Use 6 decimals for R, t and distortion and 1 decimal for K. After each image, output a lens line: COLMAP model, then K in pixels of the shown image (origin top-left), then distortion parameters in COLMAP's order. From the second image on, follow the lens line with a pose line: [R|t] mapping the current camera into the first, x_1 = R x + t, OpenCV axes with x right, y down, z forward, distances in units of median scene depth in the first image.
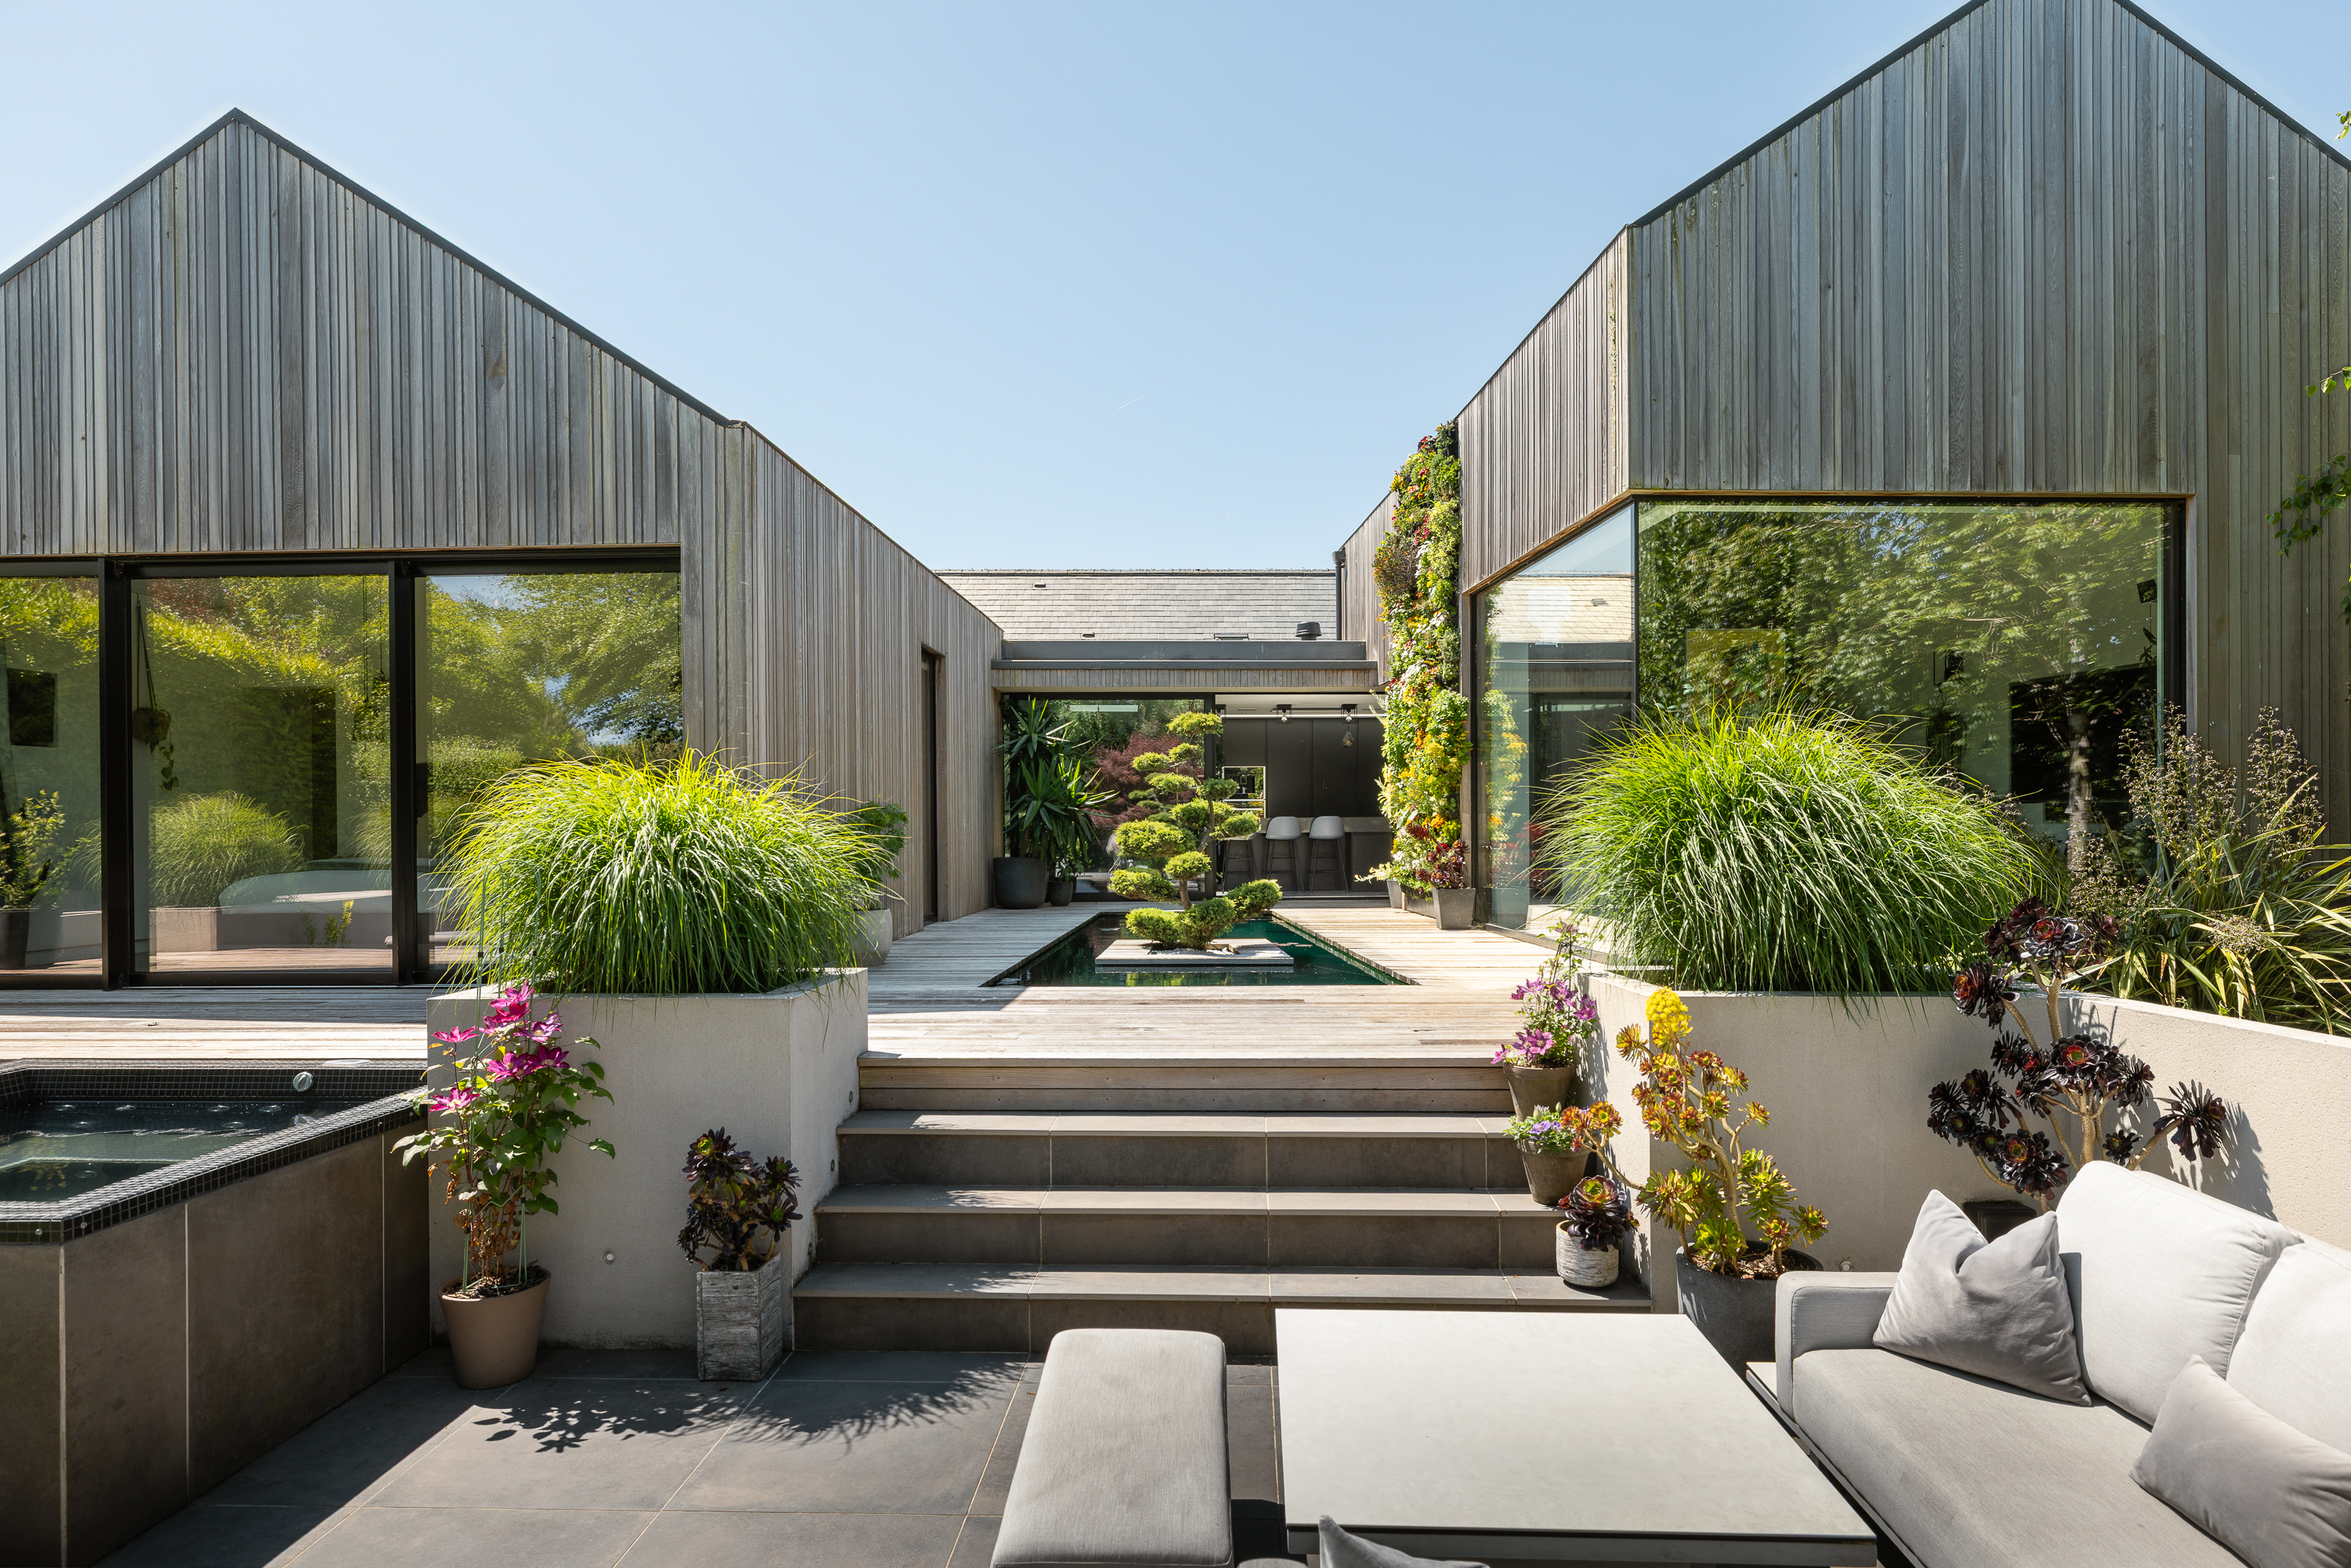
lens RADIAL K [[1346.1, 0, 1181.4], [0, 1346.1, 825.7], [0, 0, 1]] dist [0.002392, -0.001821]
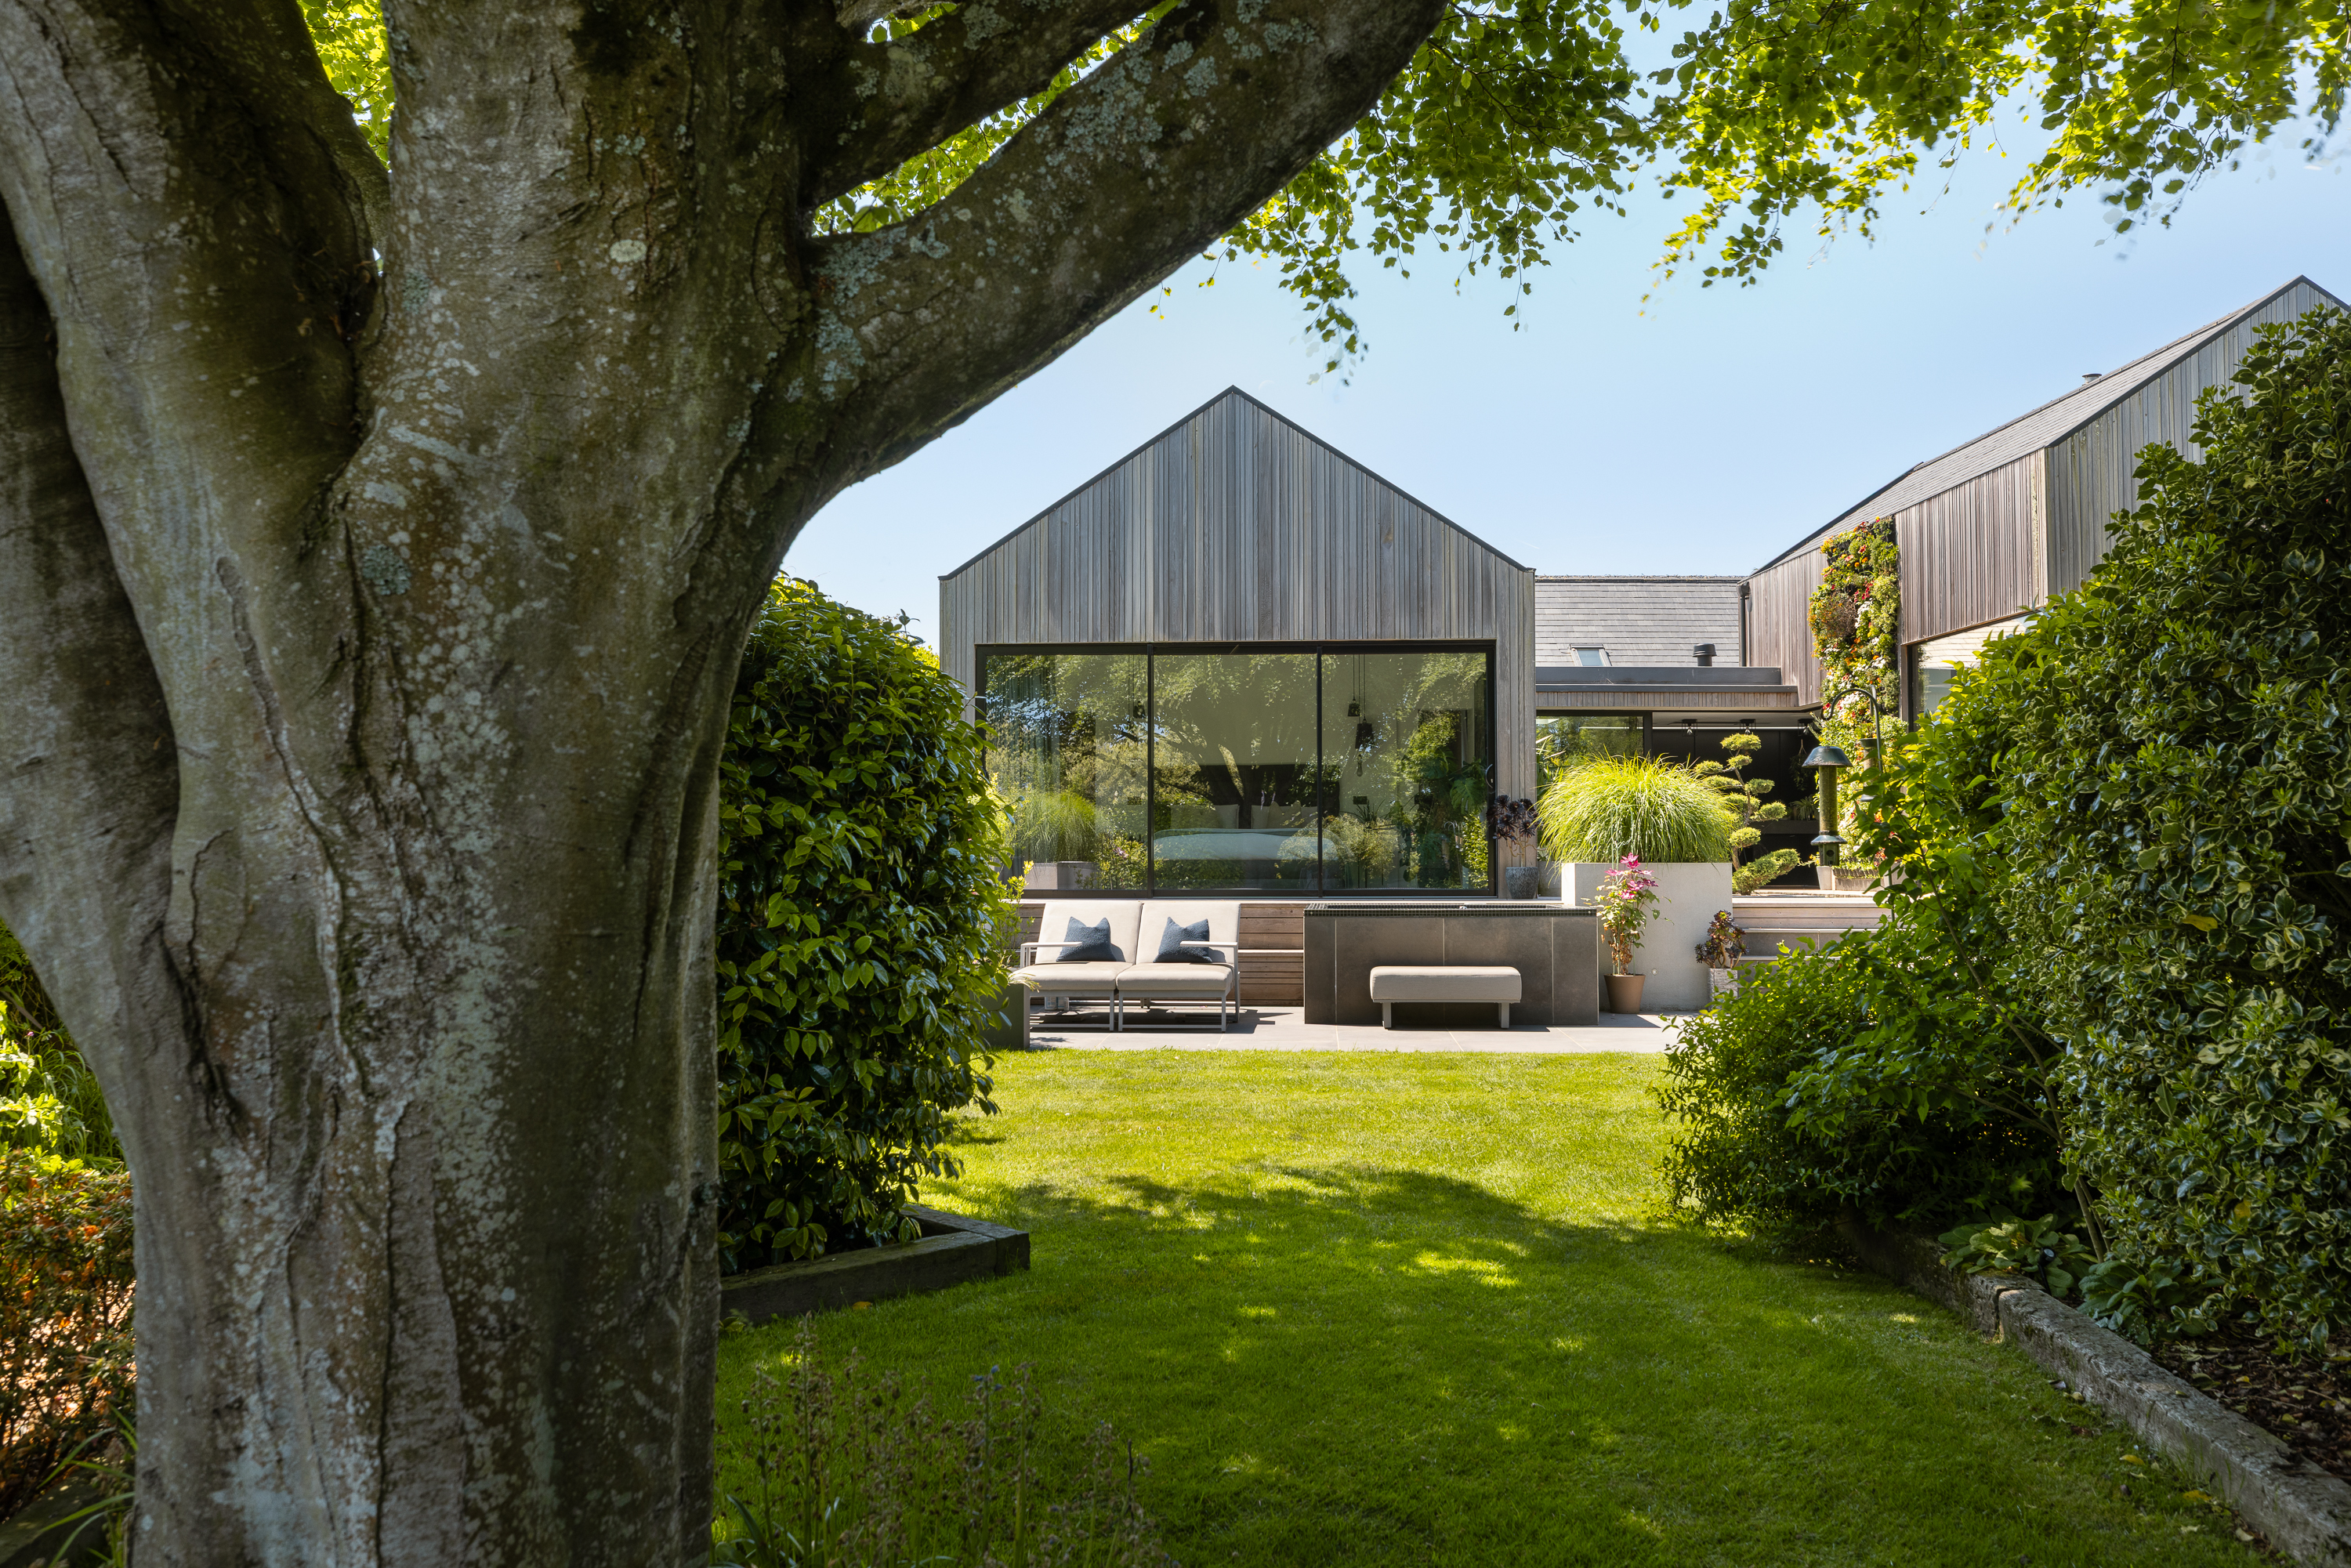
lens RADIAL K [[1996.6, 0, 1183.8], [0, 1996.6, 770.1], [0, 0, 1]] dist [-0.000858, 0.003519]
pose [[0.999677, 0.005510, -0.024822, -0.651961], [-0.006751, 0.998717, -0.050189, 0.082374], [0.024514, 0.050341, 0.998431, -1.429688]]
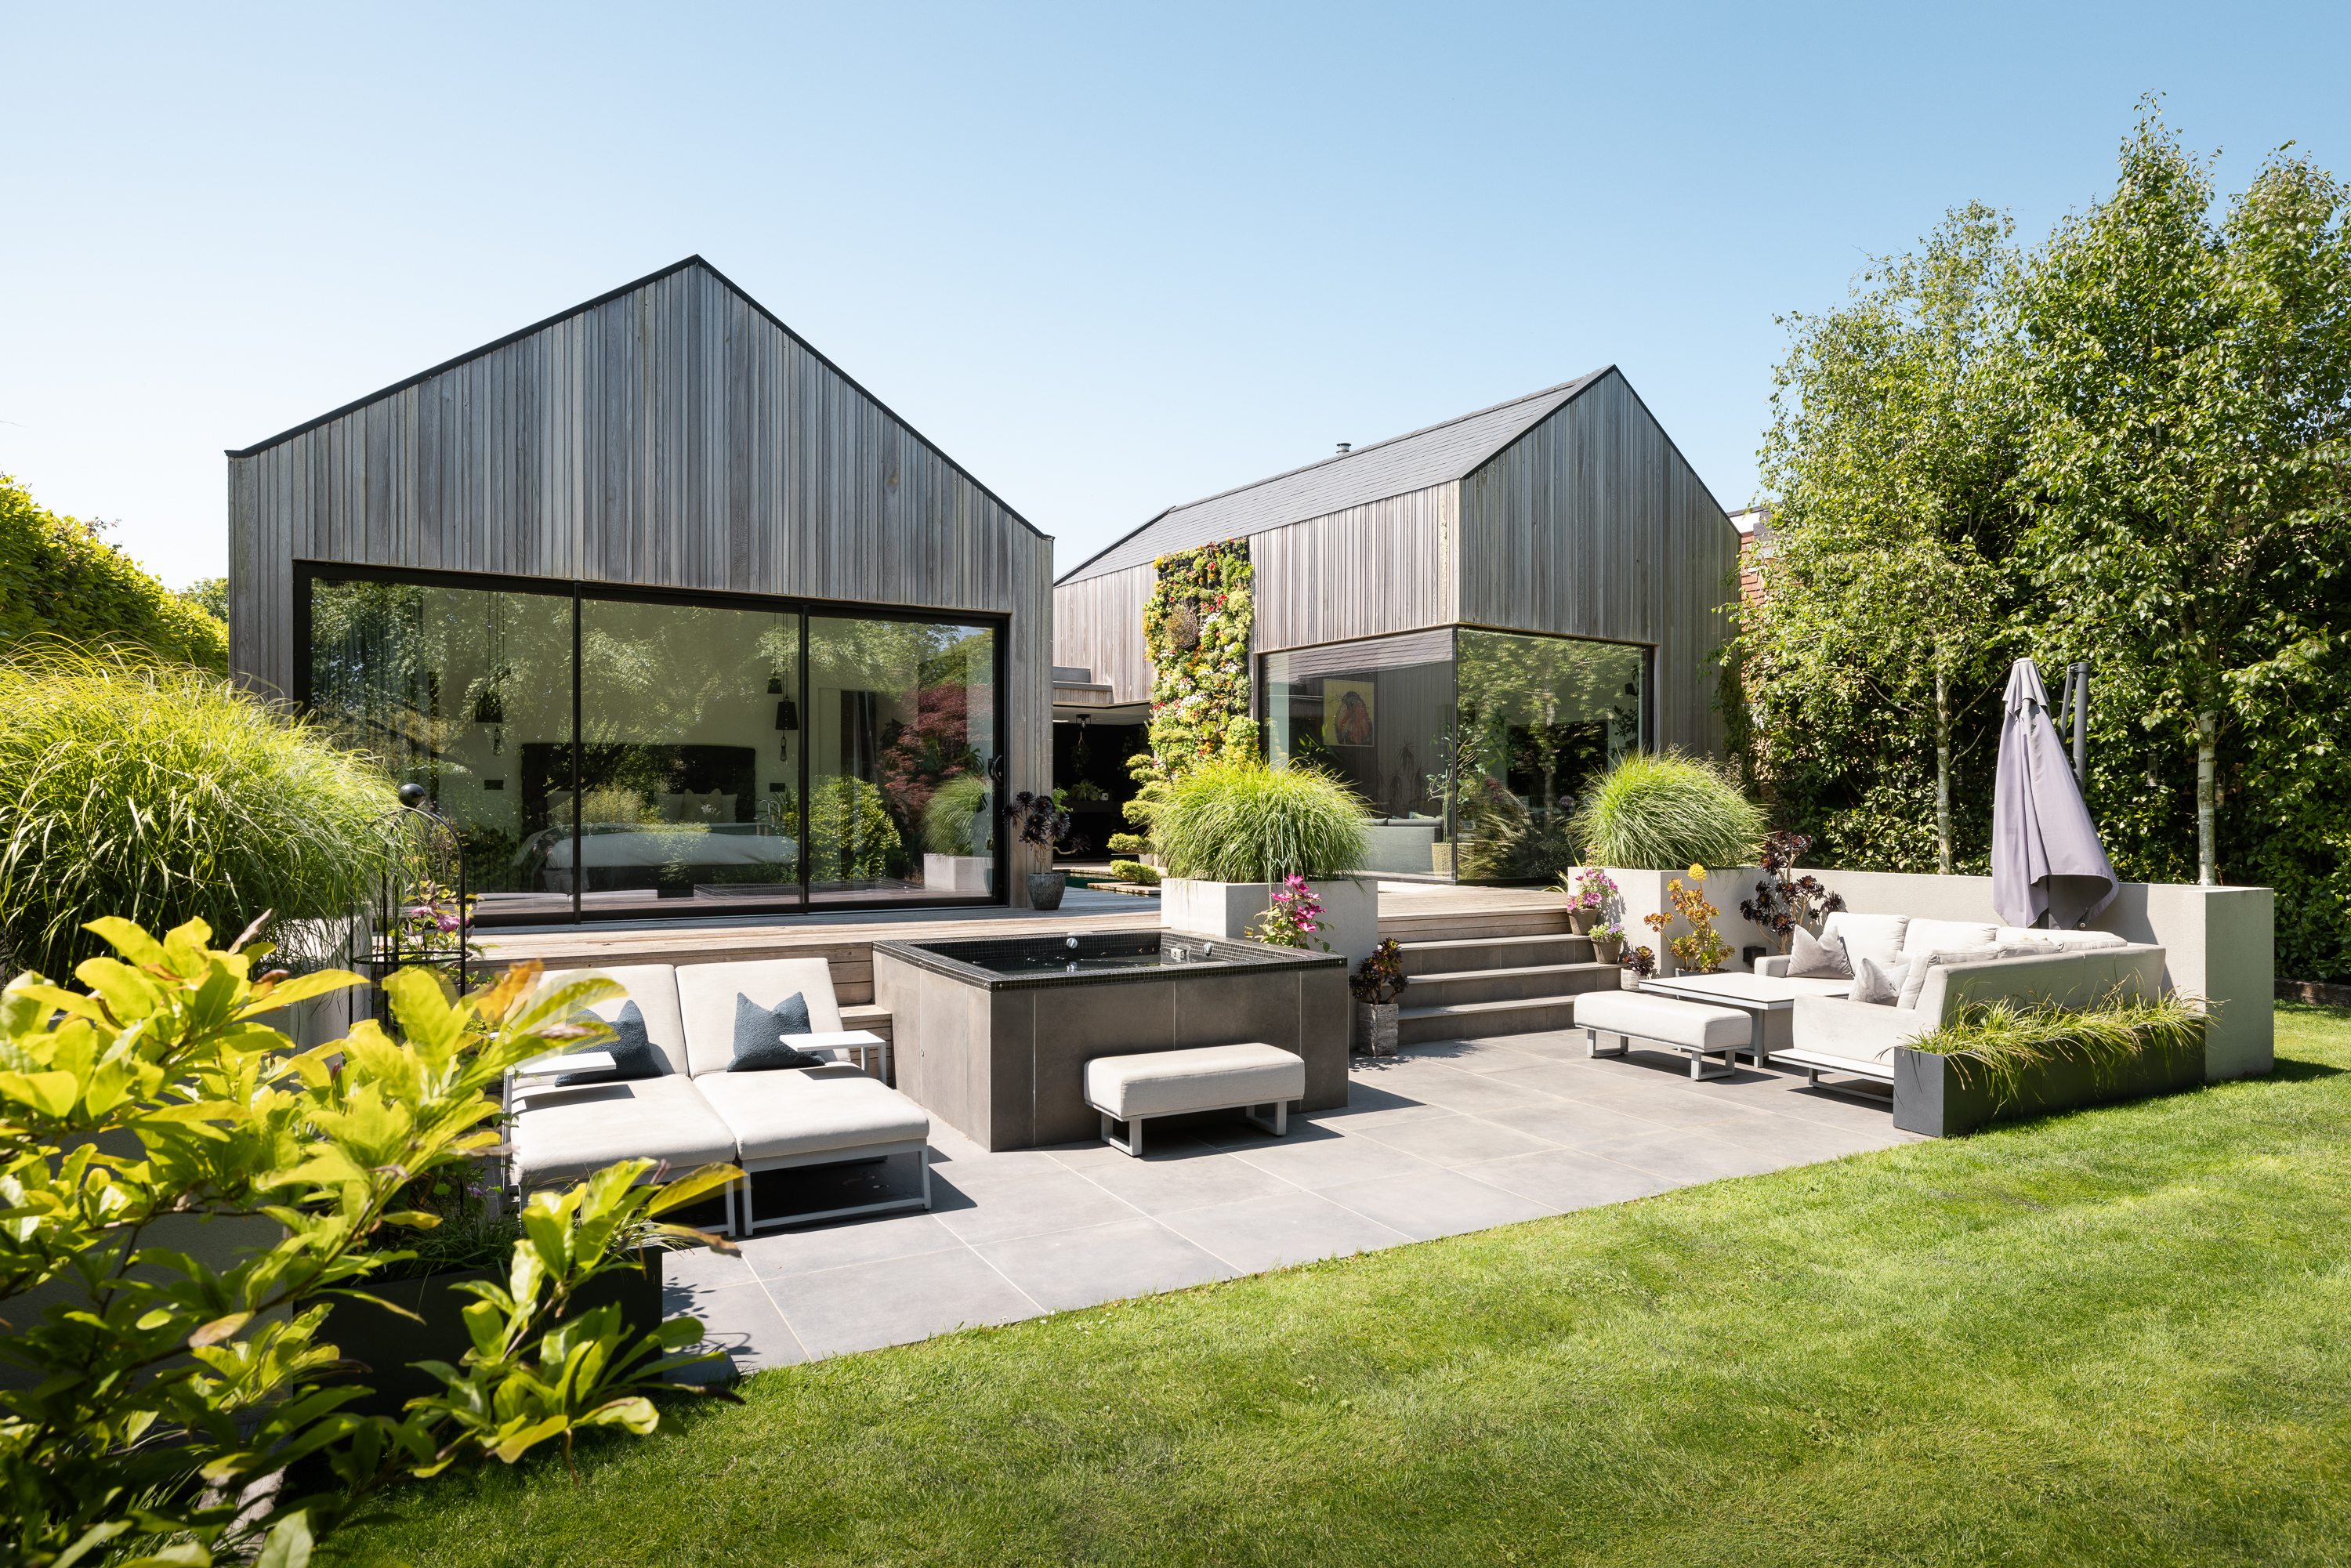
lens RADIAL K [[1344.7, 0, 1189.4], [0, 1344.7, 794.7], [0, 0, 1]] dist [-0.001094, -0.000102]
pose [[0.853002, 0.014132, 0.521716, -0.908814], [-0.006394, 0.999841, -0.016628, 0.017555], [-0.521868, 0.010848, 0.852957, -0.355938]]
